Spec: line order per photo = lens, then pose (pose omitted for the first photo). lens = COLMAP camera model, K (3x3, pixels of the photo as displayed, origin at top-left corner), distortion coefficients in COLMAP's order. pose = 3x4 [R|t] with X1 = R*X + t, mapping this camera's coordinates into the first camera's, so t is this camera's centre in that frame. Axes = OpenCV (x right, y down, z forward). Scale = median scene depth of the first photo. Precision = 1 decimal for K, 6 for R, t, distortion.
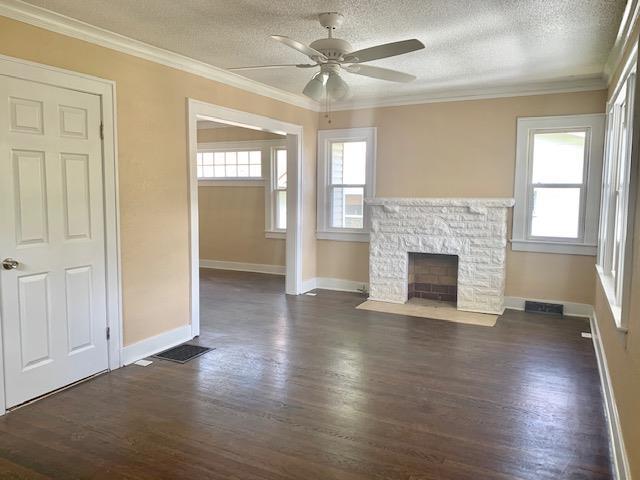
lens RADIAL K [[486.3, 0, 315.8], [0, 486.3, 236.1], [0, 0, 1]] dist [0.025828, -0.033162]
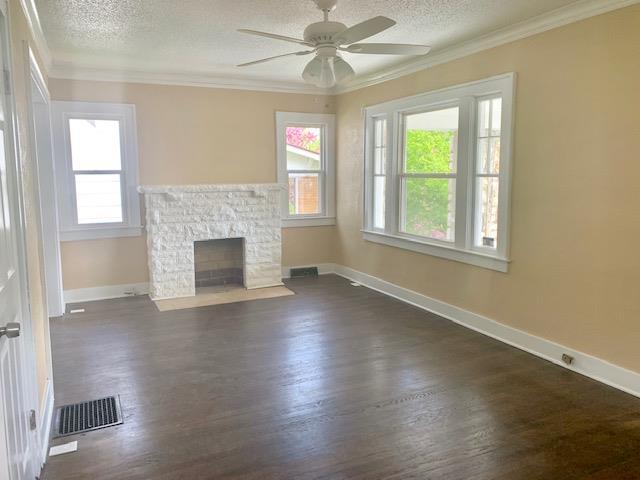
lens RADIAL K [[486.3, 0, 317.5], [0, 486.3, 240.3], [0, 0, 1]] dist [0.025828, -0.033162]
pose [[0.594638, -0.118443, 0.795221, -0.444532], [0.090260, 0.992671, 0.080359, -0.025076], [-0.798911, 0.023992, 0.600971, 0.236094]]
